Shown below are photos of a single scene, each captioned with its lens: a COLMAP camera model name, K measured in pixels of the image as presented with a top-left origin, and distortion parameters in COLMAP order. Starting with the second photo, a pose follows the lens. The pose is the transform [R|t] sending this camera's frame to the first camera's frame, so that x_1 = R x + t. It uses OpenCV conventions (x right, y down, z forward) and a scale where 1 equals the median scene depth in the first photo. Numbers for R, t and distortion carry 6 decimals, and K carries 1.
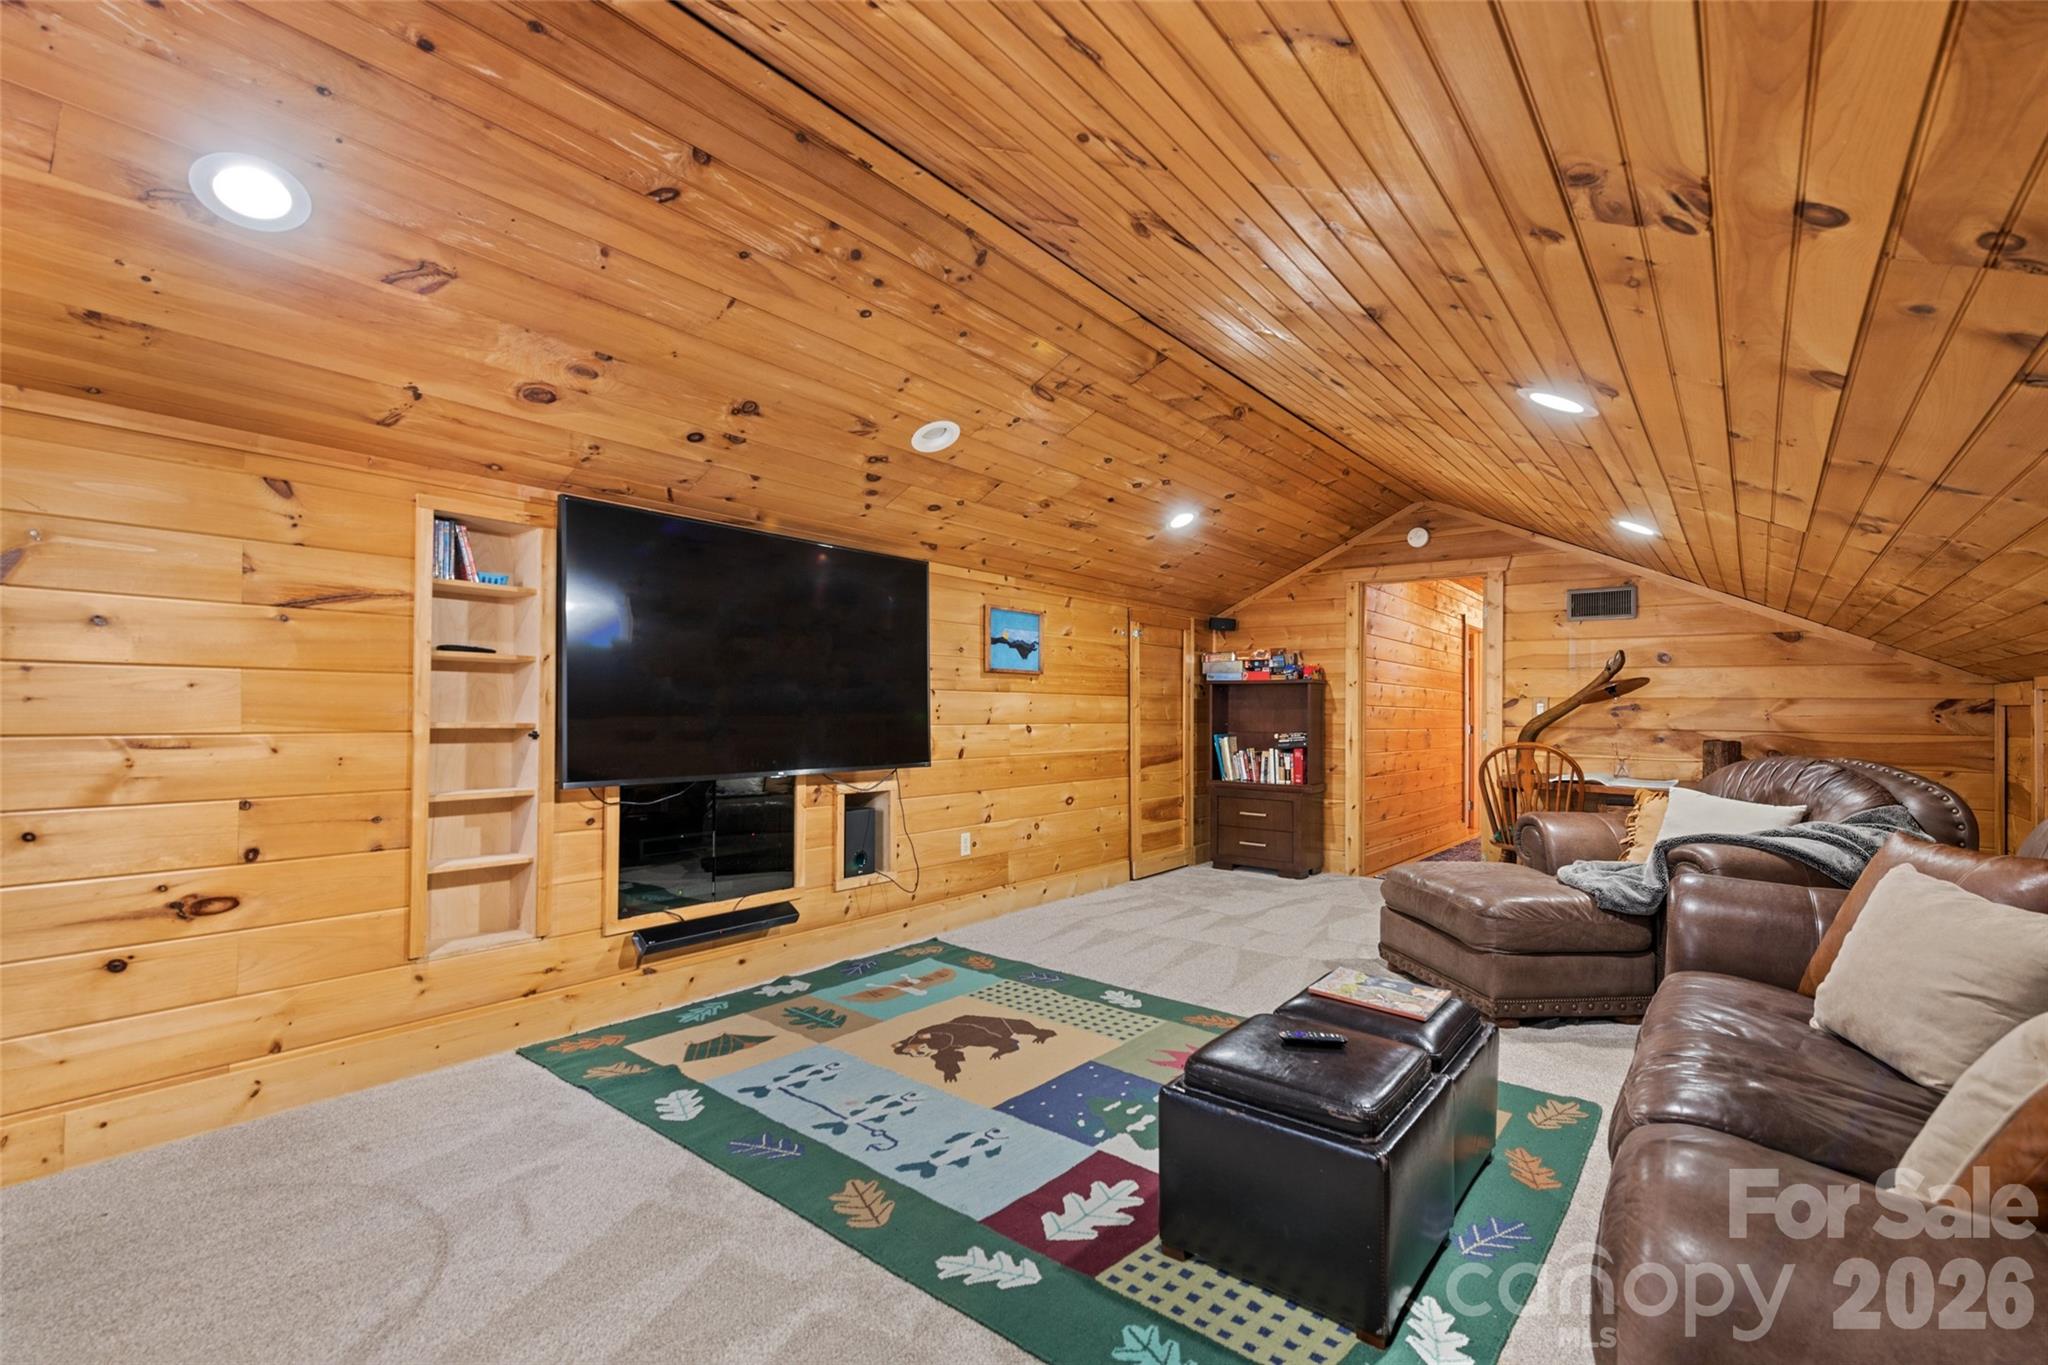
lens RADIAL K [[939.3, 0, 1025.3], [0, 939.3, 698.3], [0, 0, 1]] dist [0.005128, -0.000525]
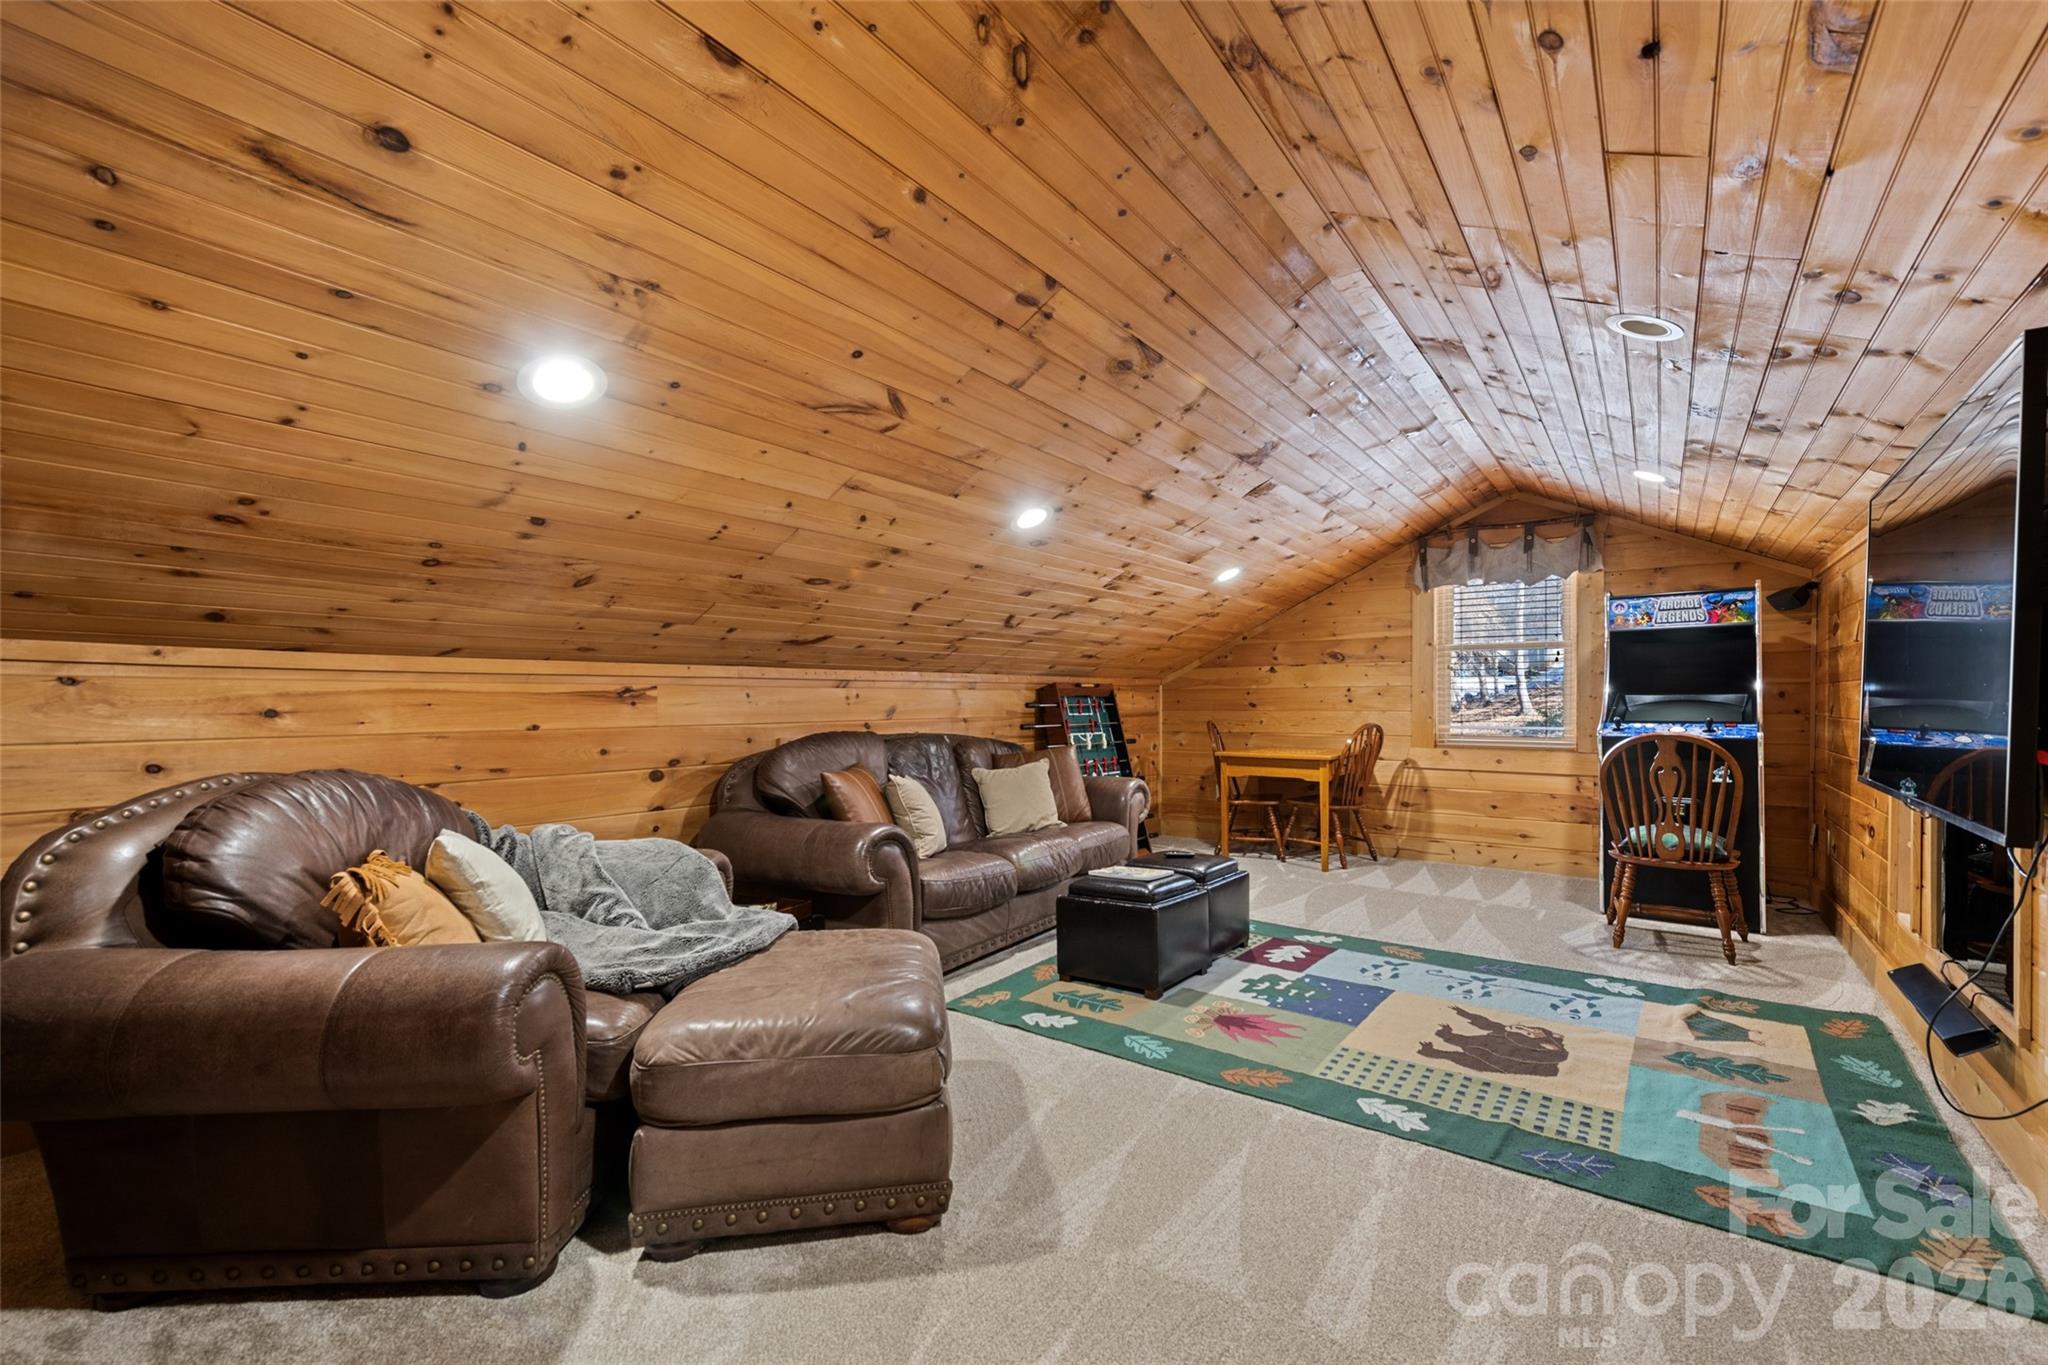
lens RADIAL K [[835.5, 0, 1022.2], [0, 835.5, 701.3], [0, 0, 1]] dist [0.002001, 0.000050]
pose [[-0.999828, -0.006032, -0.017553, 0.566730], [-0.005717, 0.999822, -0.017966, 0.034999], [0.017659, -0.017862, -0.999685, 2.345006]]
